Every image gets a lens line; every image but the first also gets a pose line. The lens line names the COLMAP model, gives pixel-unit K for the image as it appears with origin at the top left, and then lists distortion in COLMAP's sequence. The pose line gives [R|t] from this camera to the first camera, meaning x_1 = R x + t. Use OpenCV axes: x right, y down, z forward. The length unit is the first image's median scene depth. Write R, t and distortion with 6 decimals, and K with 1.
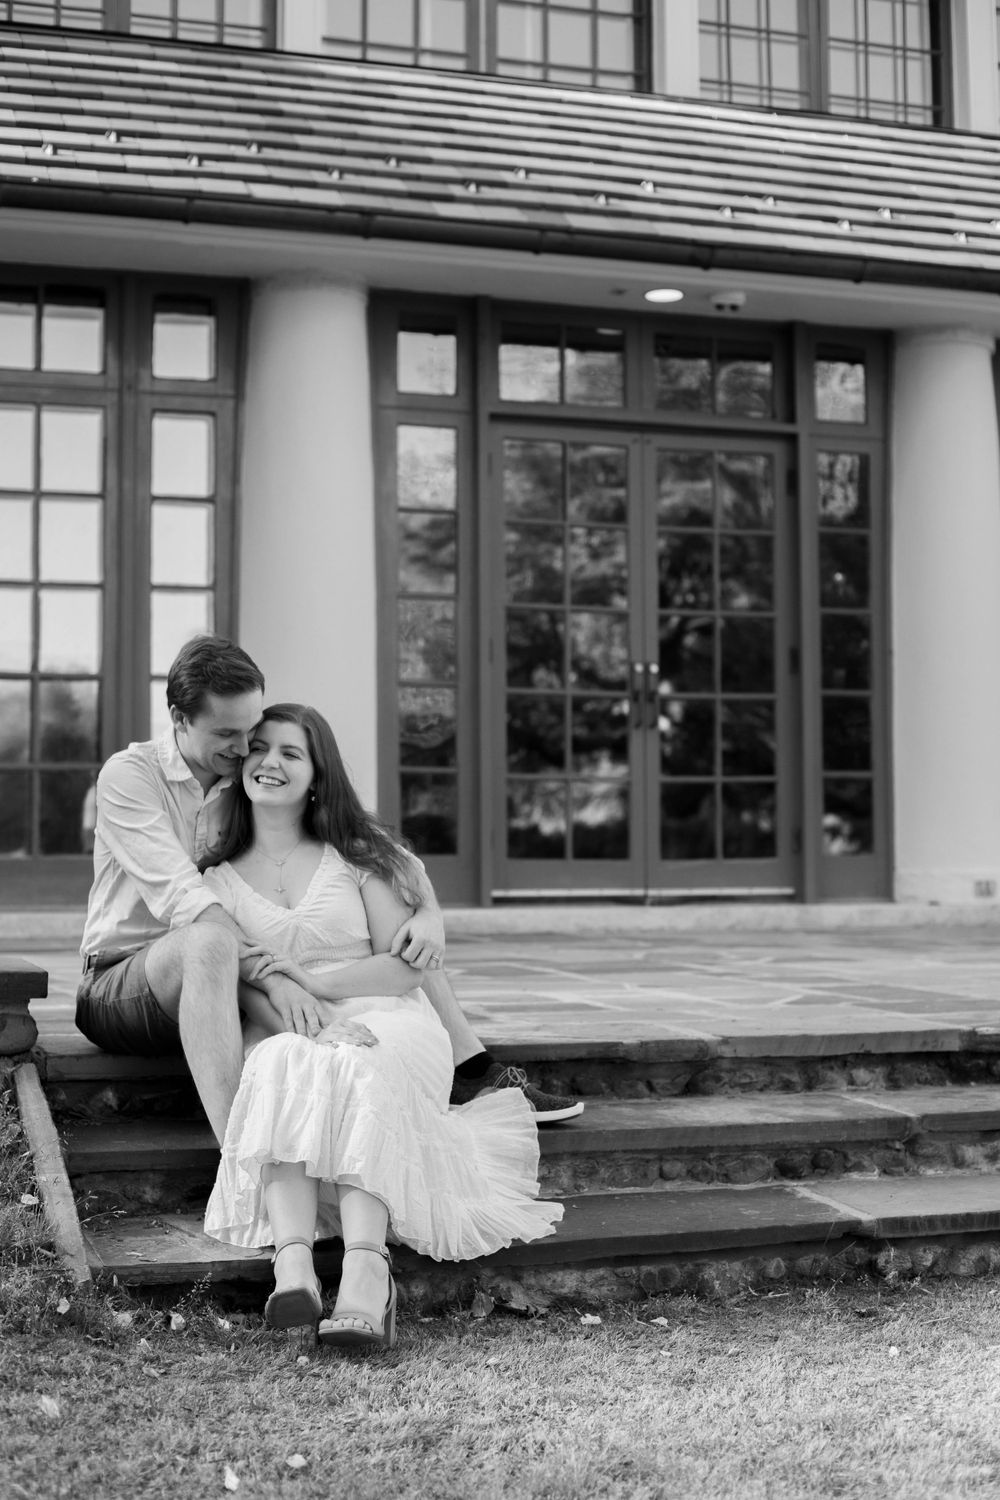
lens RADIAL K [[2256.2, 0, 500.0], [0, 2256.2, 750.0], [0, 0, 1]] dist [-0.087346, -0.029480]
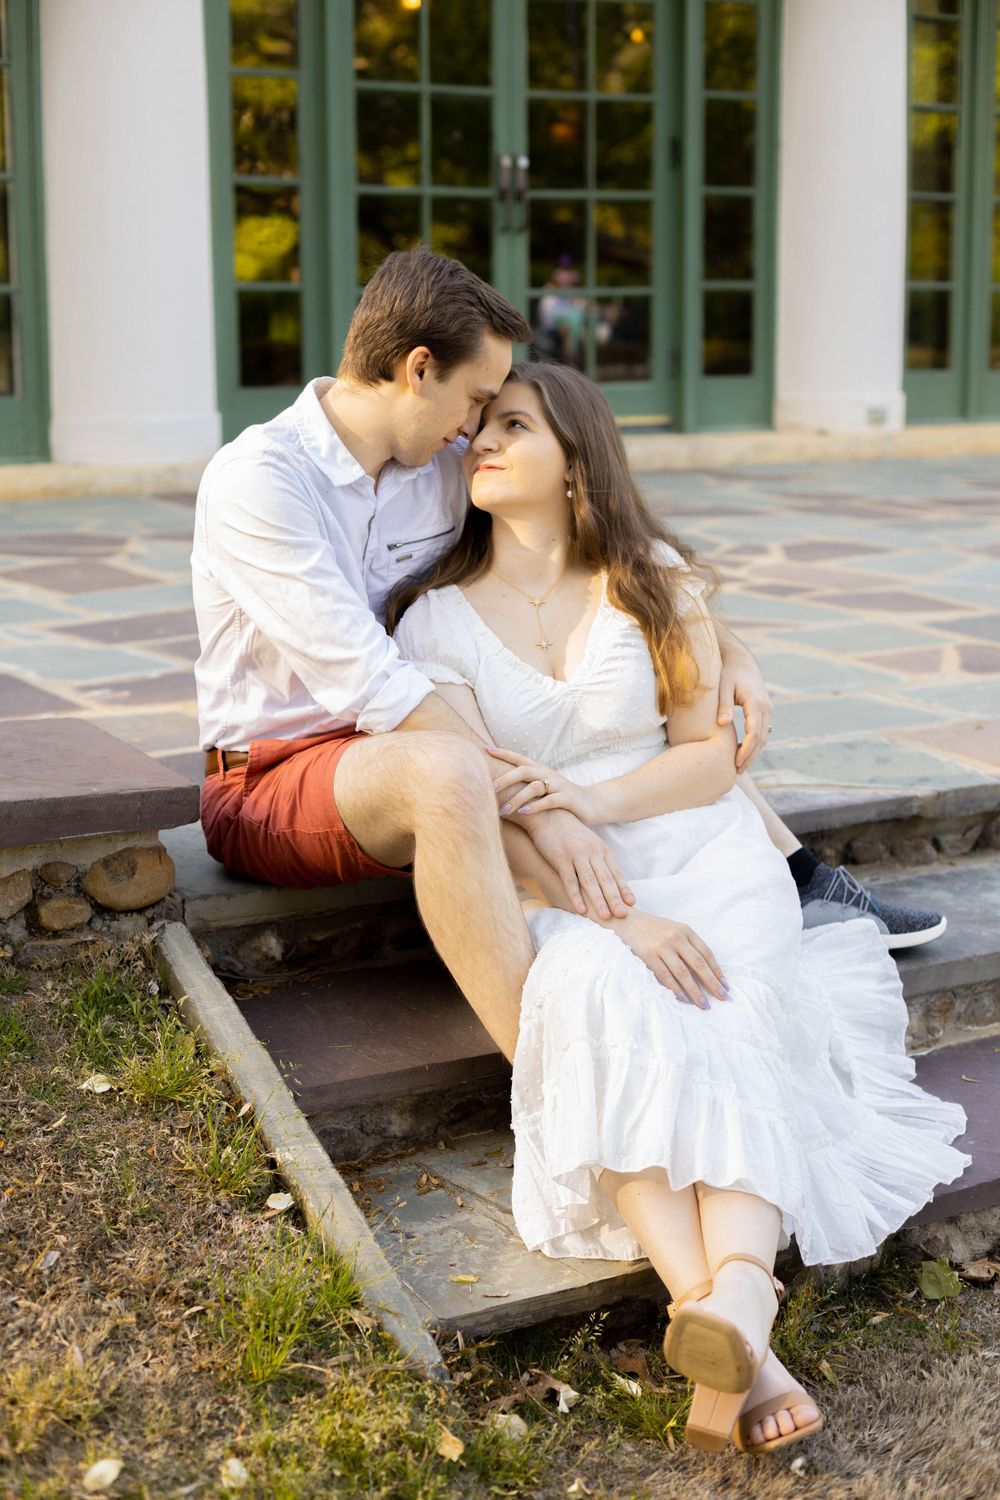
lens RADIAL K [[2181.6, 0, 500.0], [0, 2181.6, 750.0], [0, 0, 1]] dist [-0.104227, 0.018412]
pose [[0.982175, -0.039681, 0.183730, -0.215316], [-0.008920, 0.966521, 0.256433, -0.067150], [-0.187755, -0.253501, 0.948939, 0.367382]]
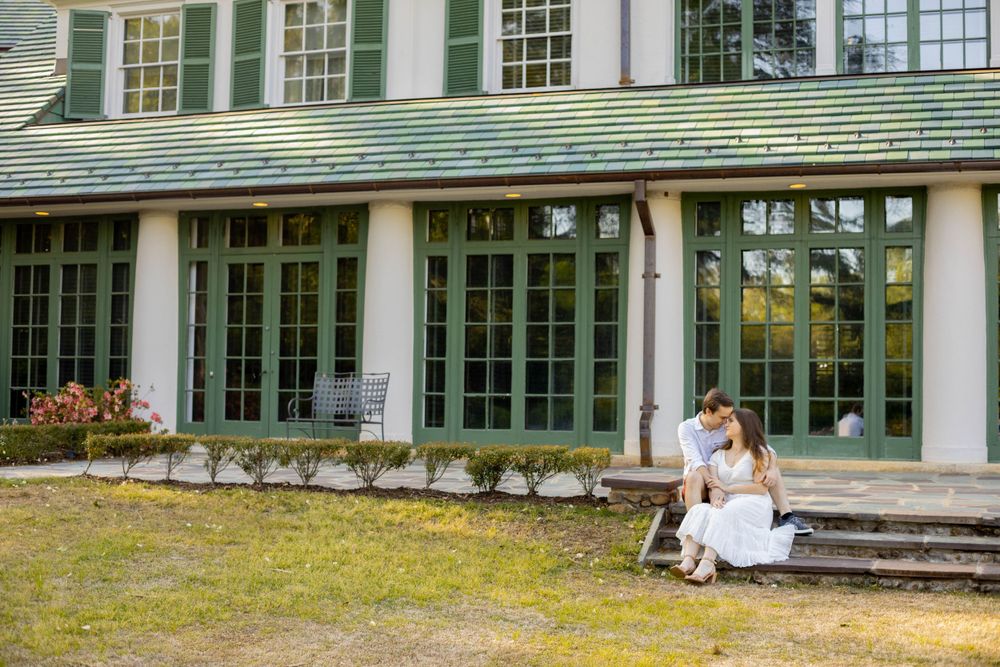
lens RADIAL K [[1472.7, 0, 500.0], [0, 1472.7, 333.5], [0, 0, 1]] dist [-0.031212, -0.100497]
pose [[0.792340, -0.014274, -0.609912, 0.948914], [0.014539, 0.999884, -0.004512, -0.122232], [0.609906, -0.005293, 0.792456, -0.946341]]
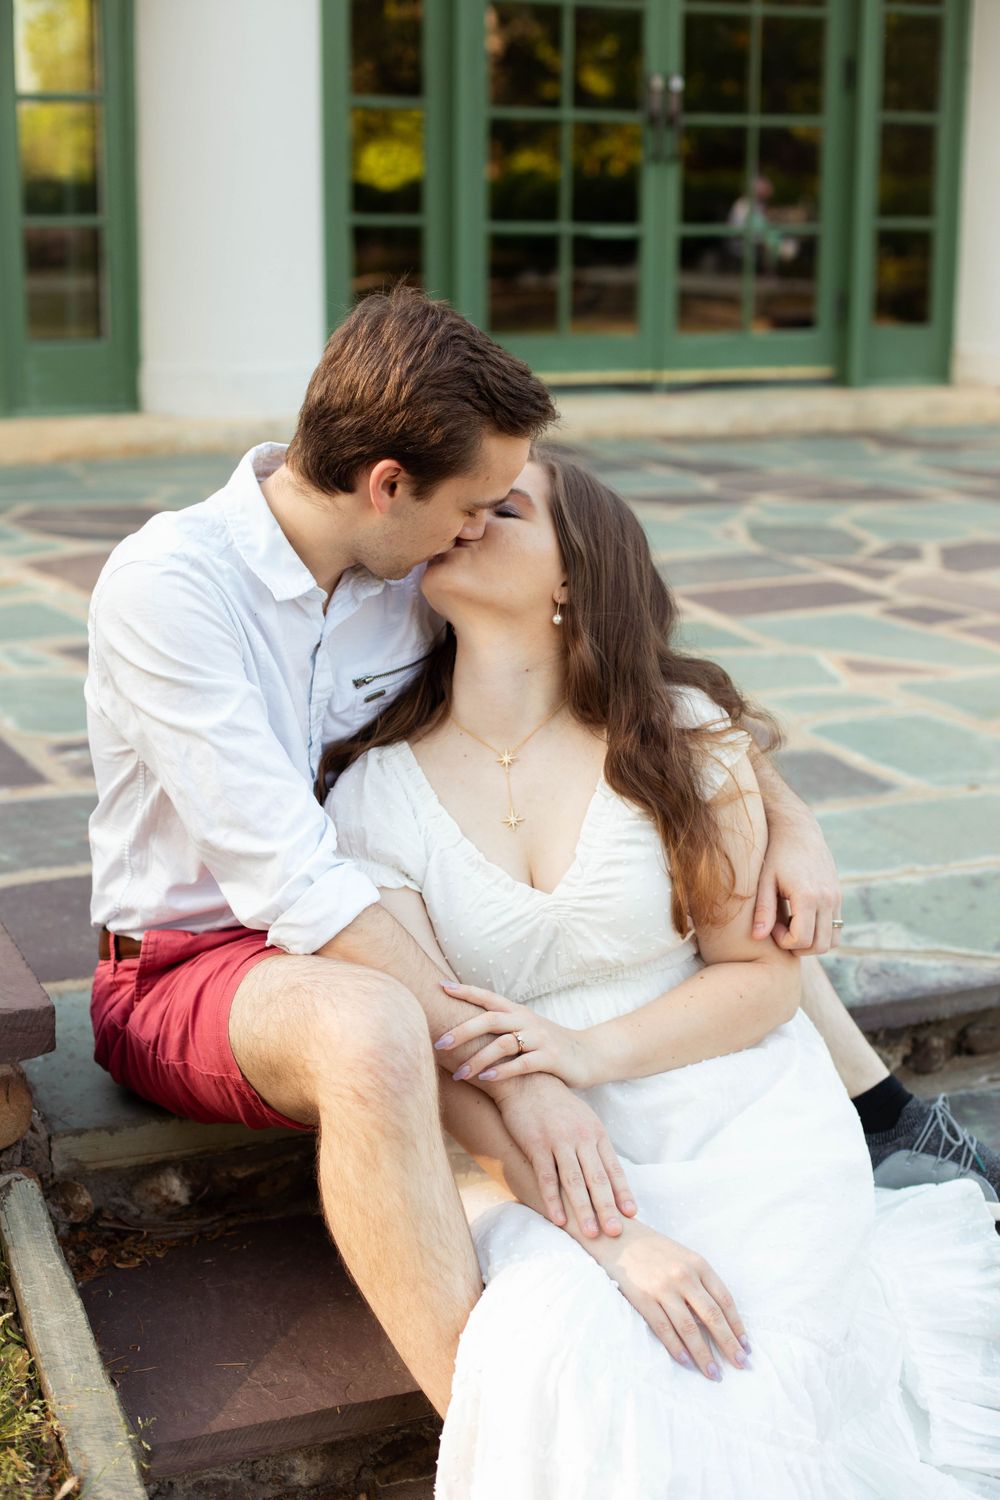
lens RADIAL K [[2209.0, 0, 499.8], [0, 2209.0, 662.9], [0, 0, 1]] dist [-0.031212, -0.100497]
pose [[0.994813, 0.003859, 0.101651, -0.145325], [-0.031014, 0.963212, 0.266948, -0.094785], [-0.096881, -0.268716, 0.958335, 0.518976]]
